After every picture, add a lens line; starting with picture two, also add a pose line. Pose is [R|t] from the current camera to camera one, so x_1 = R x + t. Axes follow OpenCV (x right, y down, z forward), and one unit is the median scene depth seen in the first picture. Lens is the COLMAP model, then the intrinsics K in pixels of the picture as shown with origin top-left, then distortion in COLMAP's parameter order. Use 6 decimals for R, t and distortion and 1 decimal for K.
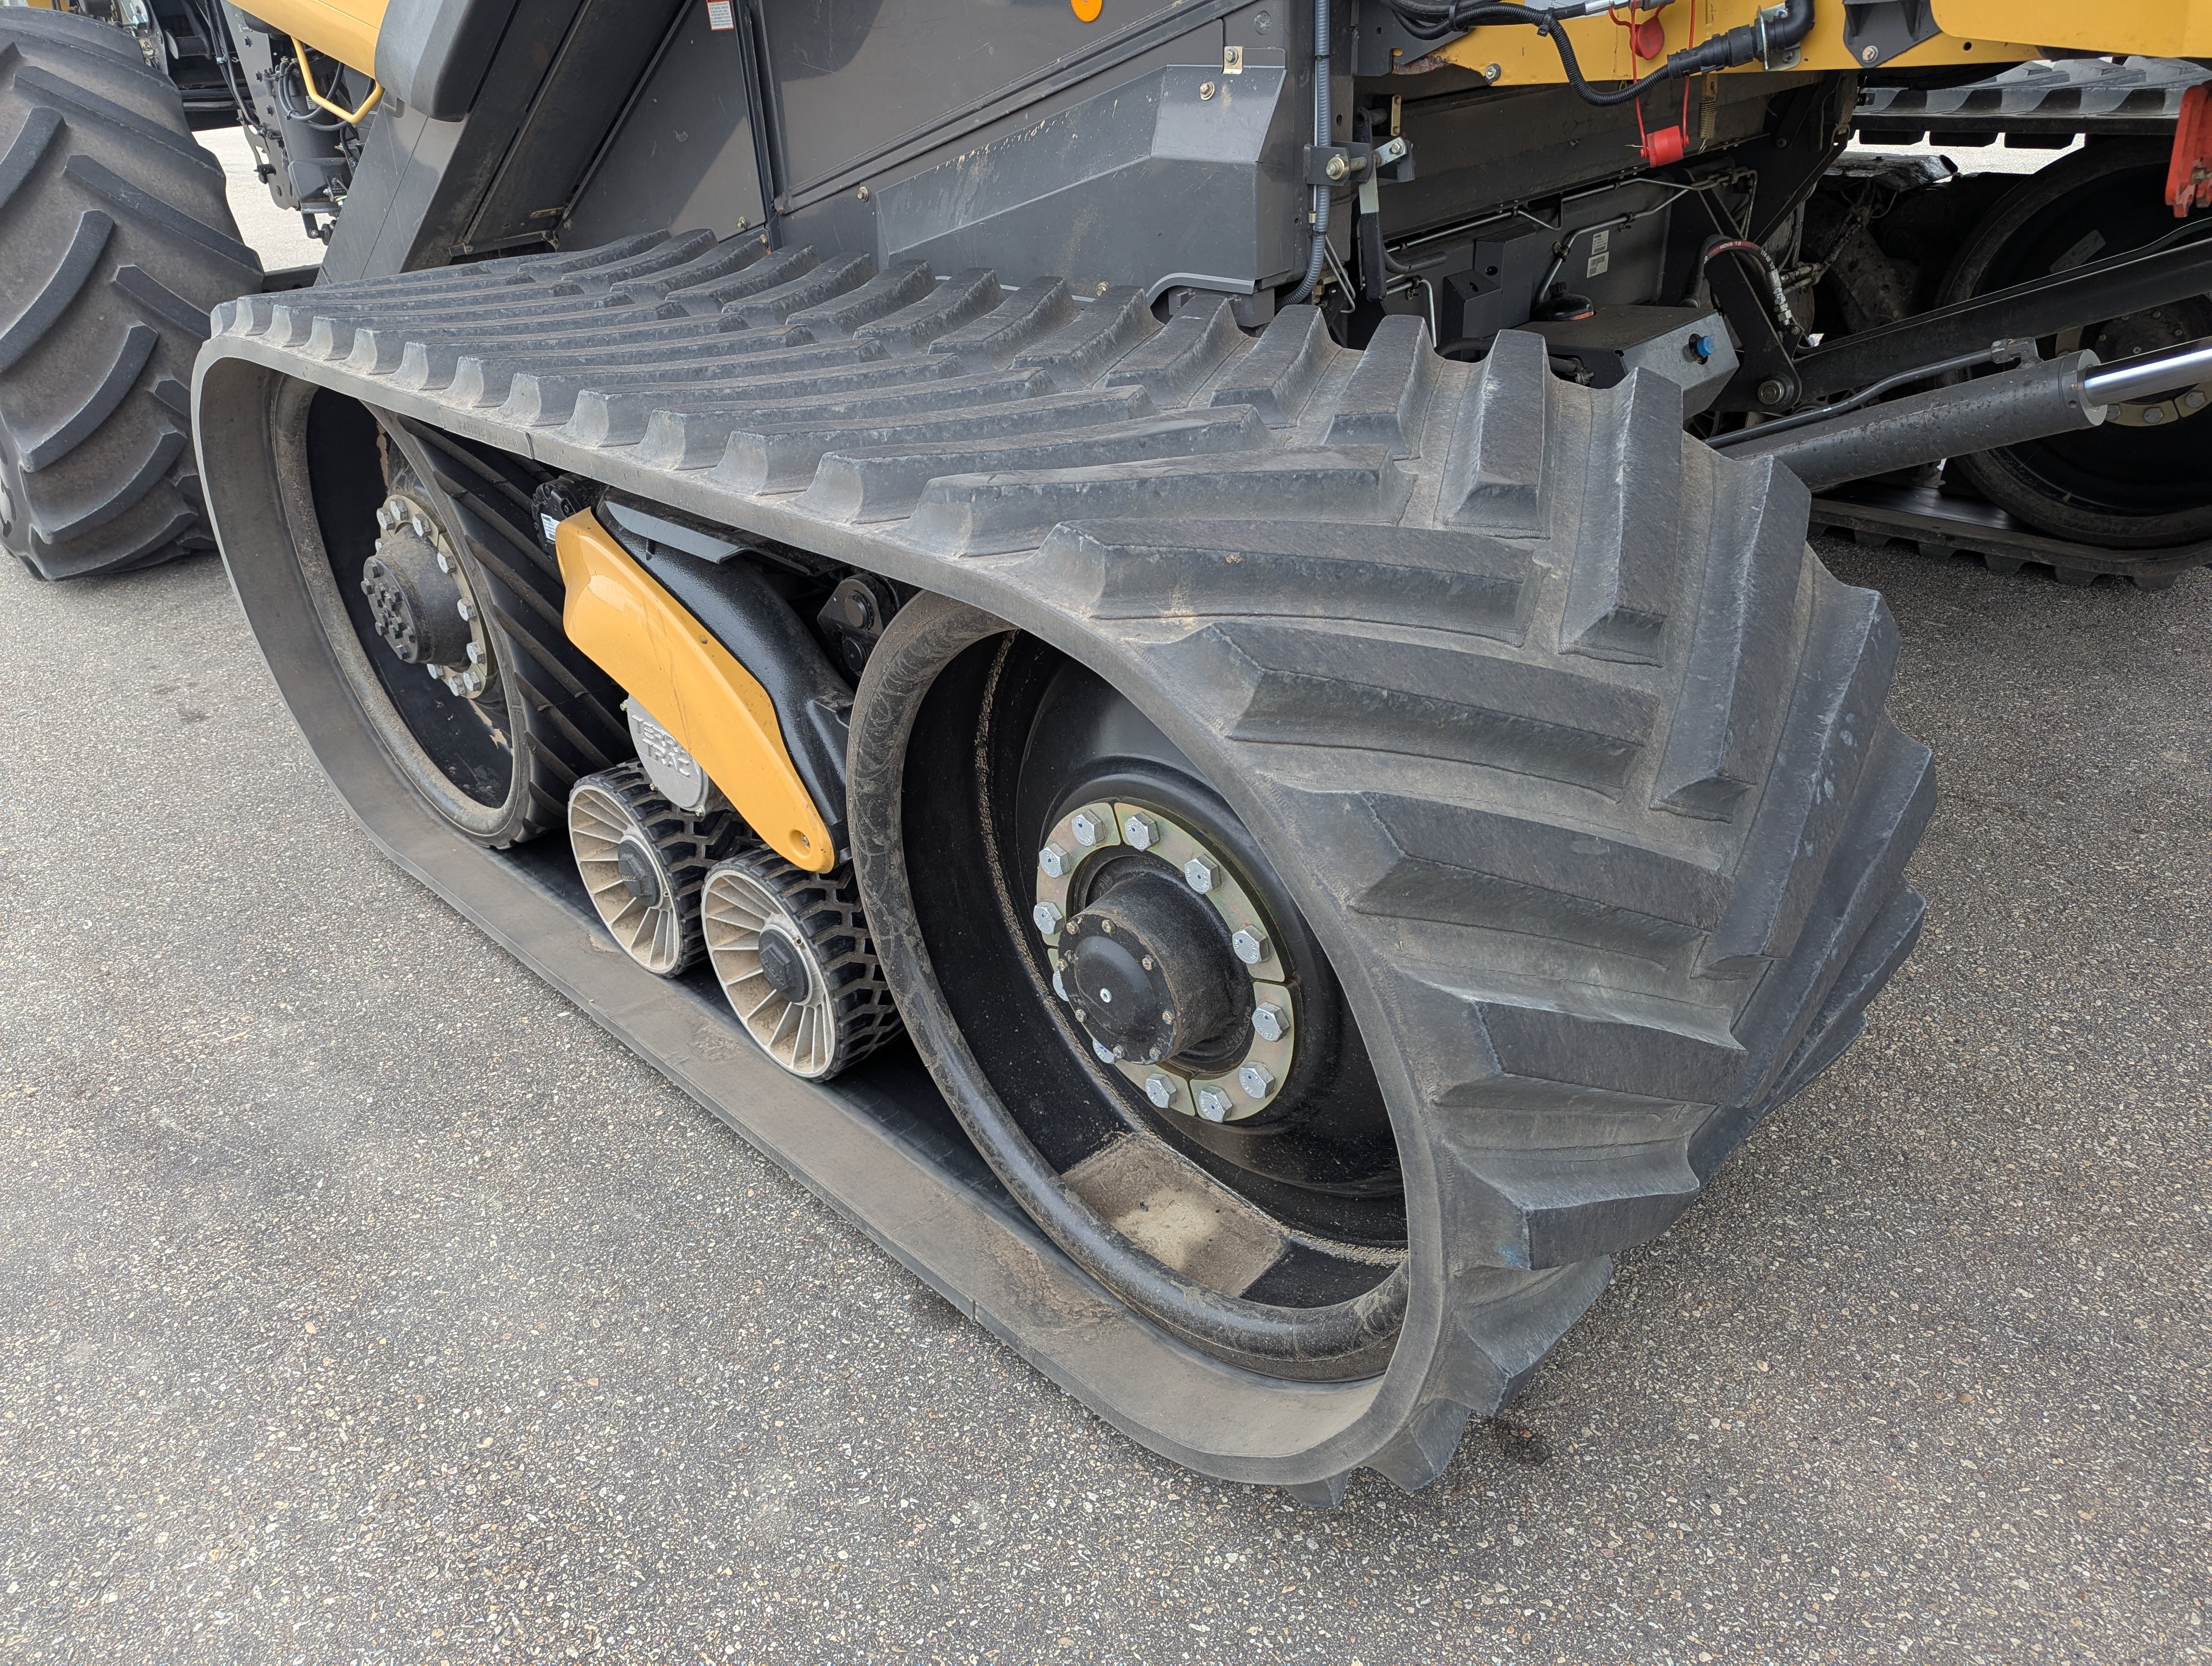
lens RADIAL K [[1523.8, 0, 1106.0], [0, 1523.8, 833.0], [0, 0, 1]] dist [-0.001561, 0.000904]
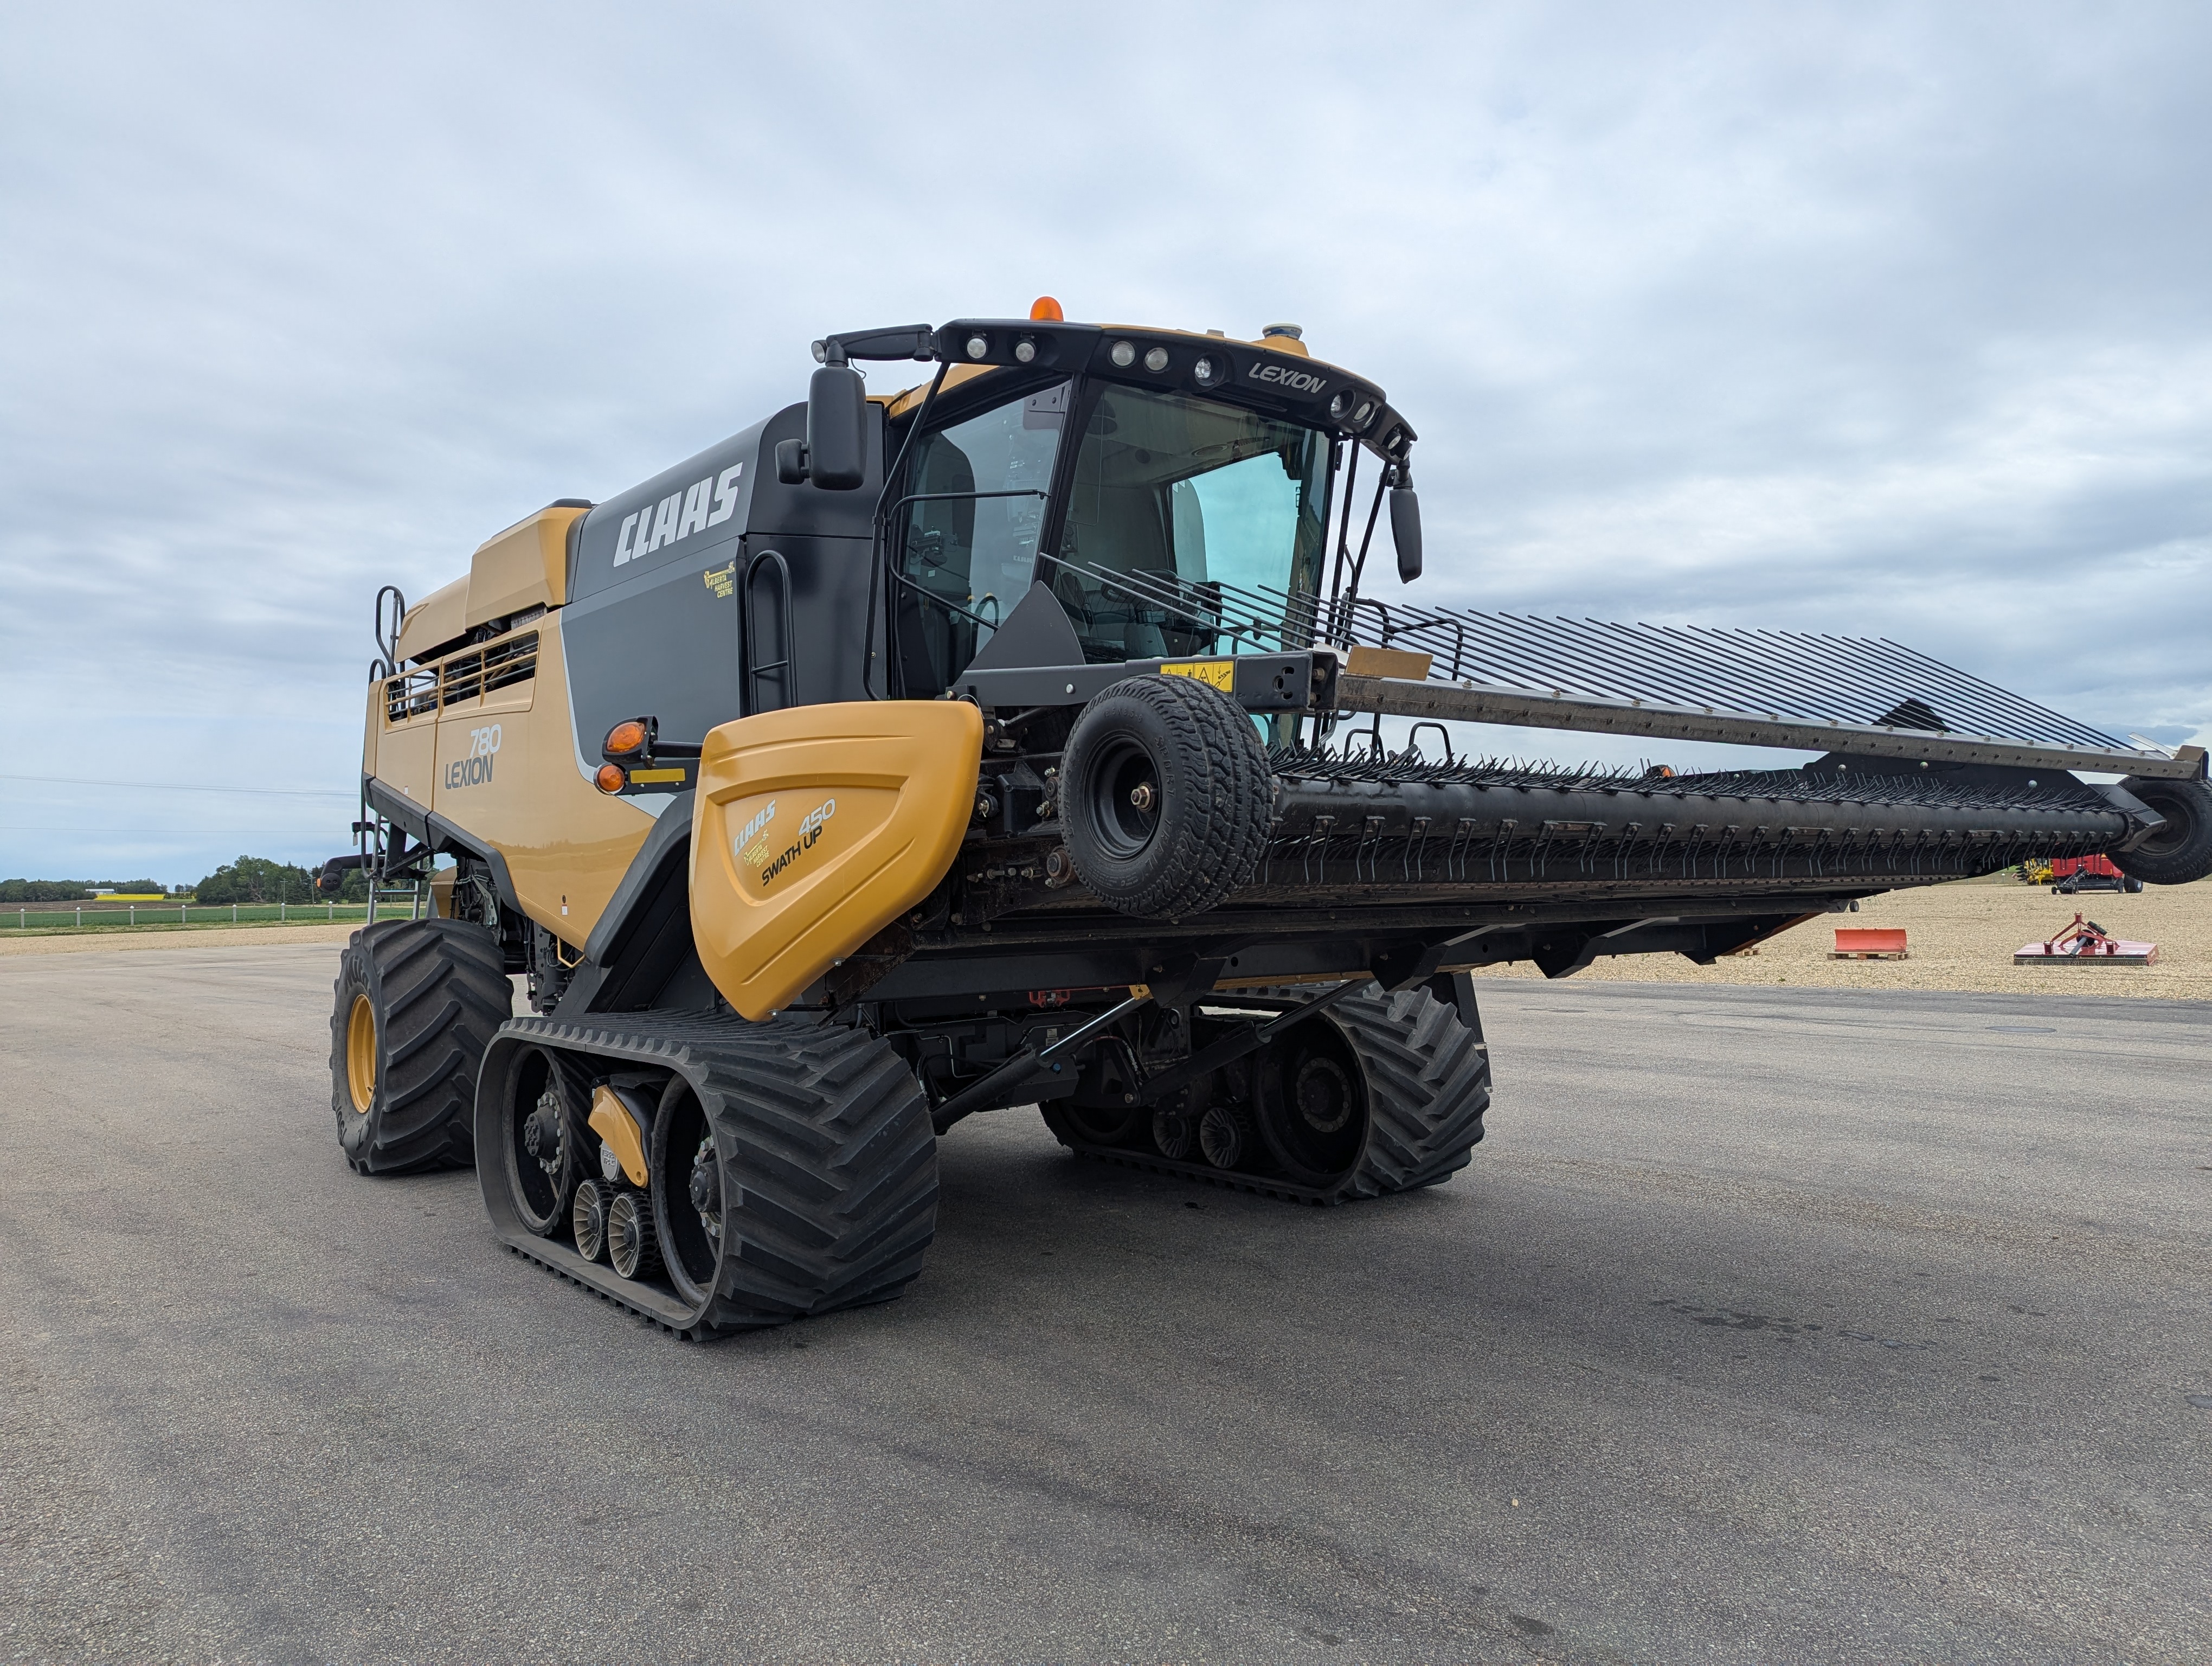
lens RADIAL K [[1556.1, 0, 1101.9], [0, 1556.1, 874.1], [0, 0, 1]] dist [0.068019, -0.064702]
pose [[0.991815, 0.031536, -0.123728, 0.622947], [-0.089364, 0.863572, -0.496244, 0.546677], [0.091198, 0.503239, 0.859321, -1.103205]]
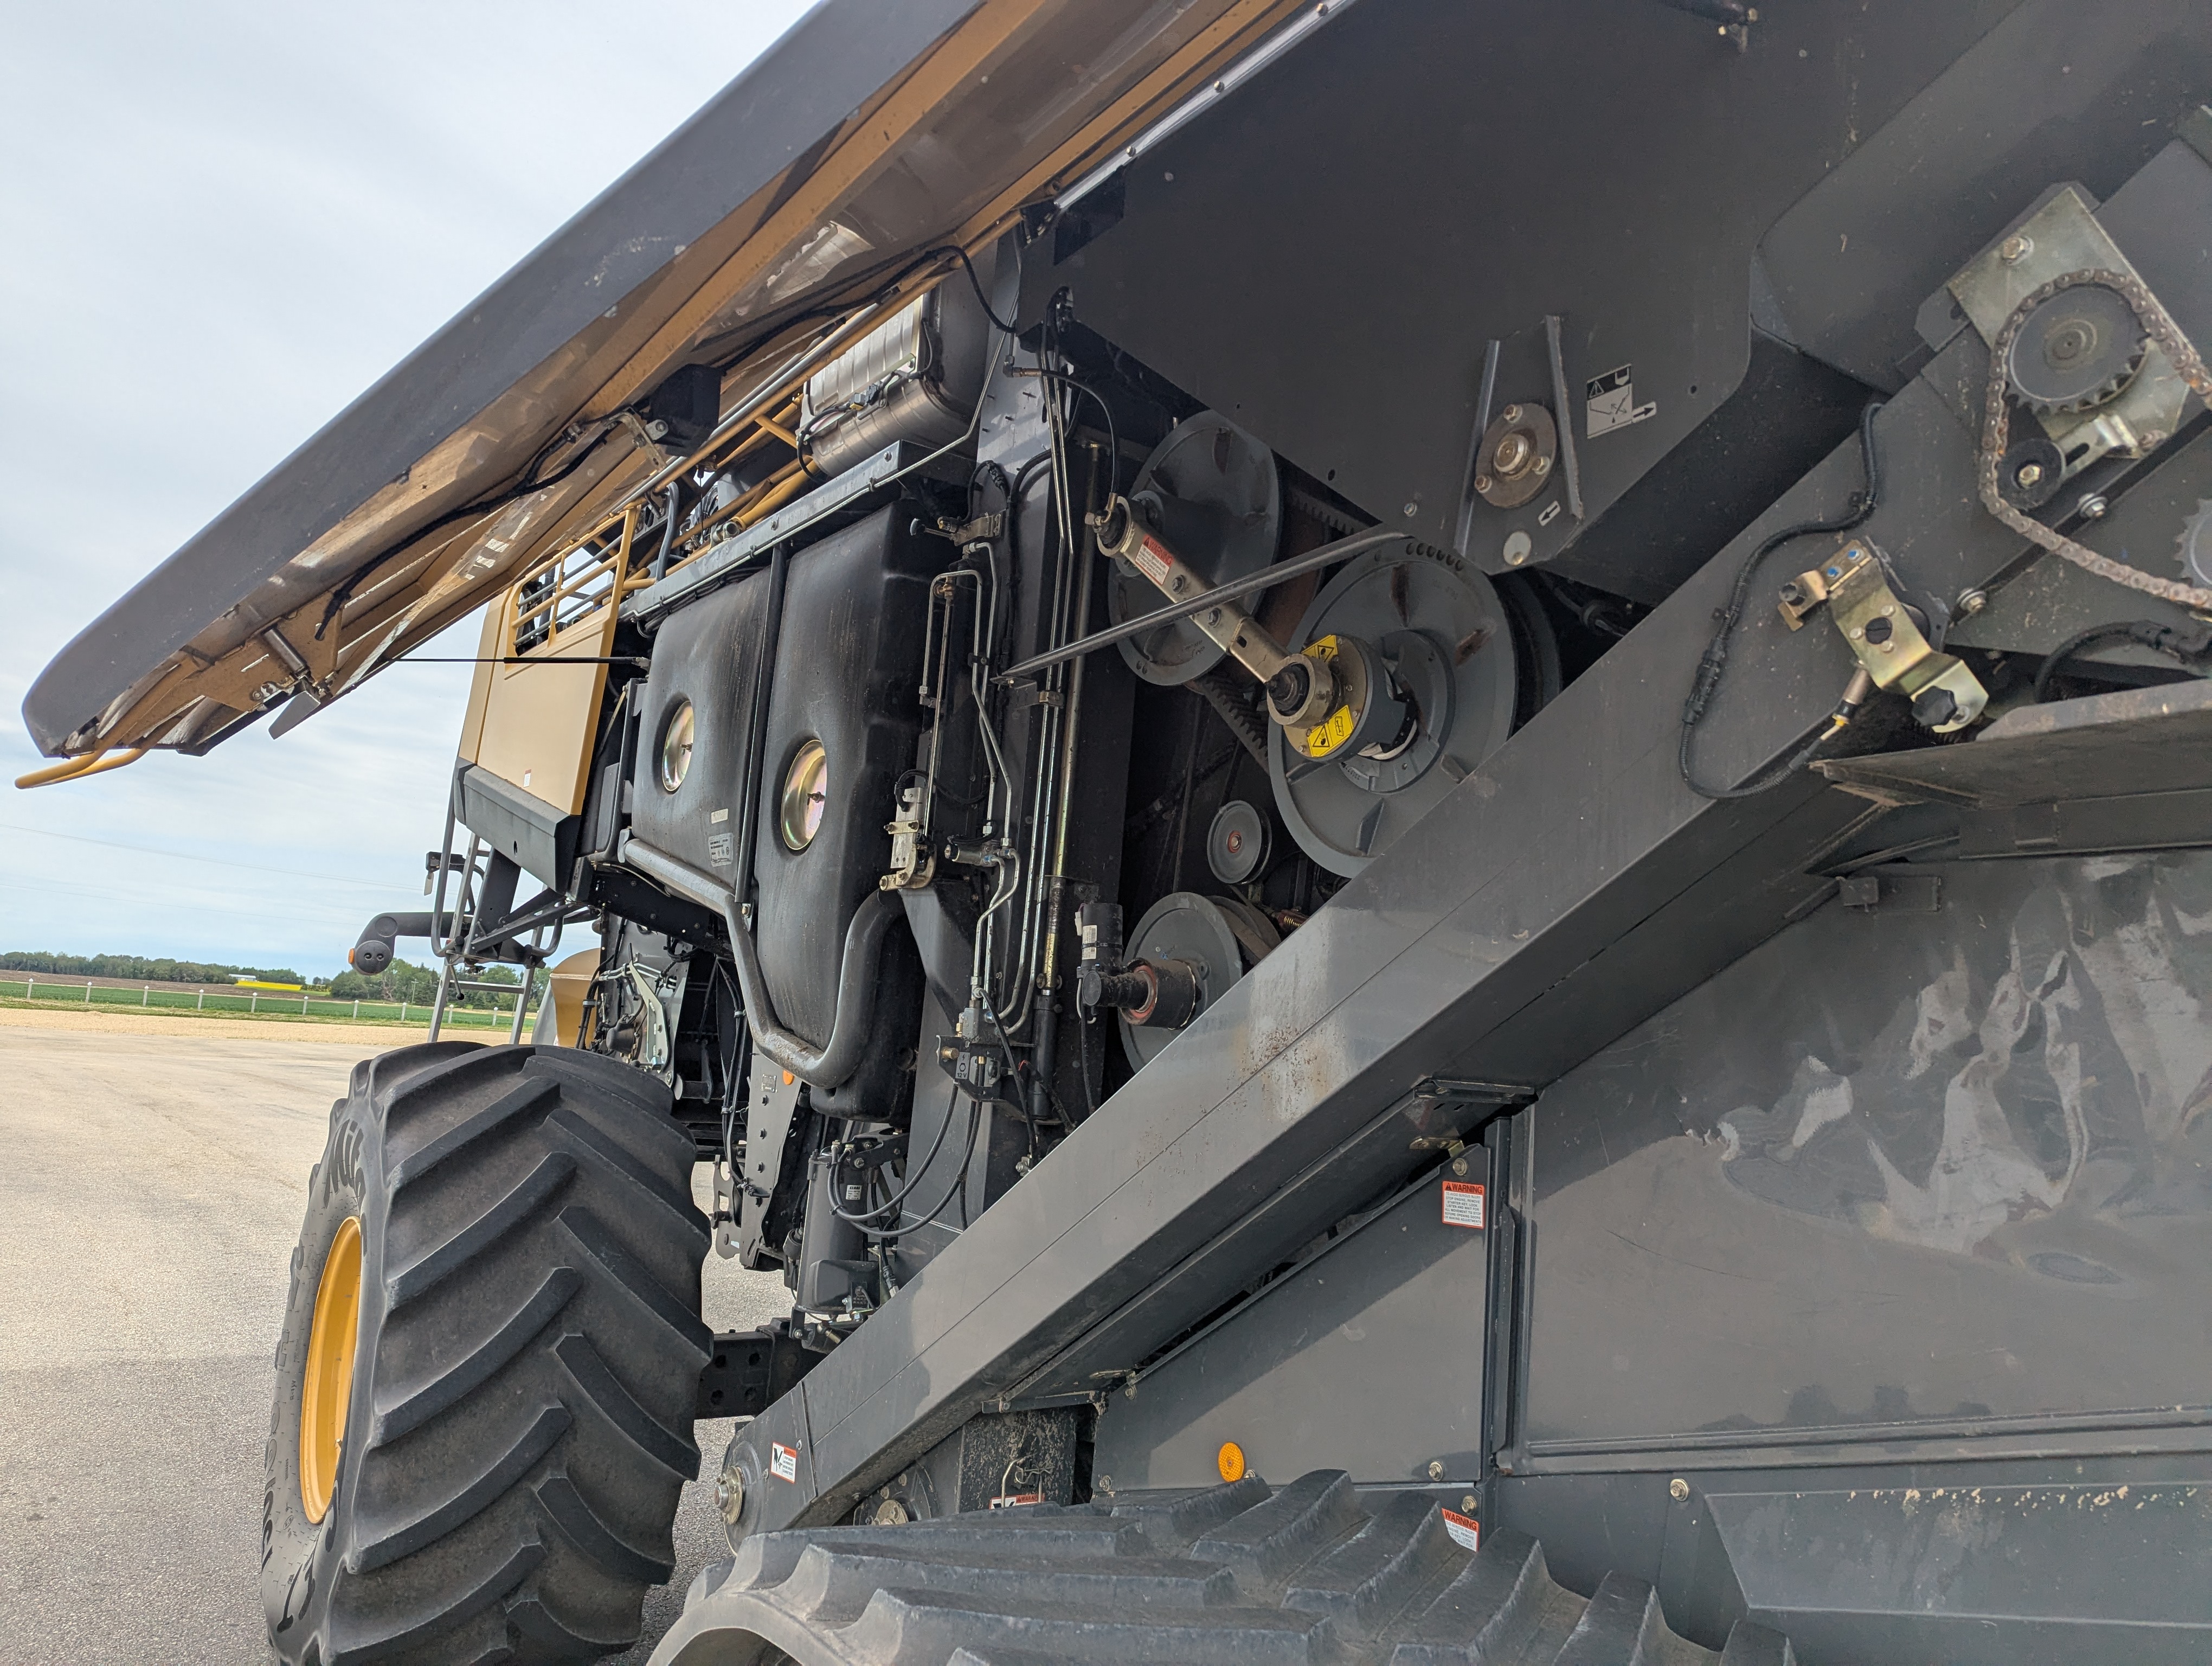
lens RADIAL K [[1556.1, 0, 1101.9], [0, 1556.1, 874.1], [0, 0, 1]] dist [0.068019, -0.064702]
pose [[0.974370, 0.098248, -0.202360, -0.237189], [-0.199299, 0.794207, -0.574034, -0.152646], [0.104319, 0.599652, 0.793433, 0.217161]]
